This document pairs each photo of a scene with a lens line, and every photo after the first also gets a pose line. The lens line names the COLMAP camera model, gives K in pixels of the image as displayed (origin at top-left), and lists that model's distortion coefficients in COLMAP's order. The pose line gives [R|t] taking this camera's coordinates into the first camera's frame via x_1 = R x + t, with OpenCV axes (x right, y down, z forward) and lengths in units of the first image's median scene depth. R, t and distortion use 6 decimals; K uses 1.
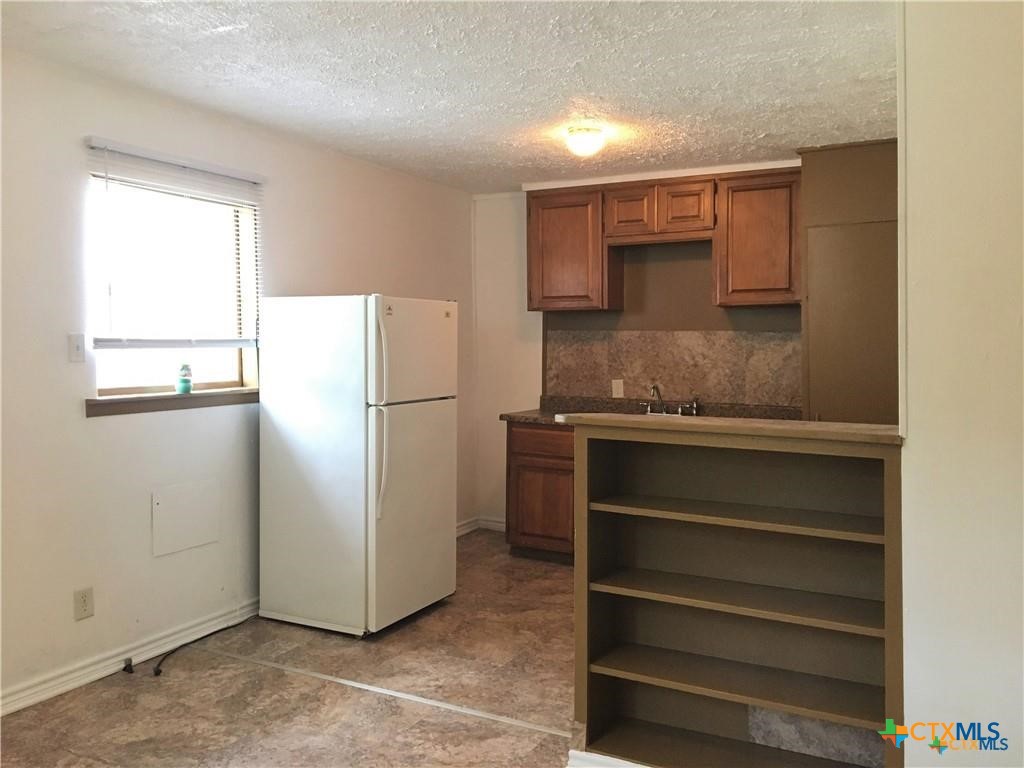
lens RADIAL K [[890.6, 0, 513.7], [0, 890.6, 380.1], [0, 0, 1]] dist [0.073908, -0.112640]
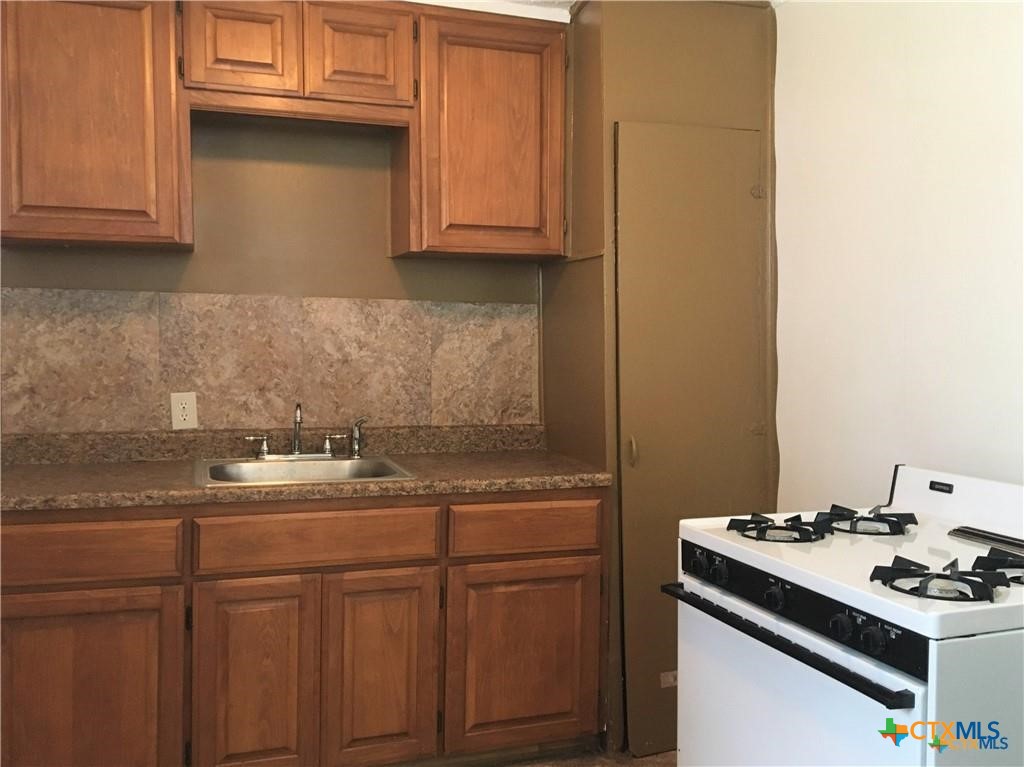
lens RADIAL K [[890.6, 0, 514.6], [0, 890.6, 378.9], [0, 0, 1]] dist [0.073908, -0.112640]
pose [[0.682591, -0.032231, 0.730089, -0.131145], [0.027542, 0.999452, 0.018373, -0.013187], [-0.730281, 0.007567, 0.683105, 0.574353]]
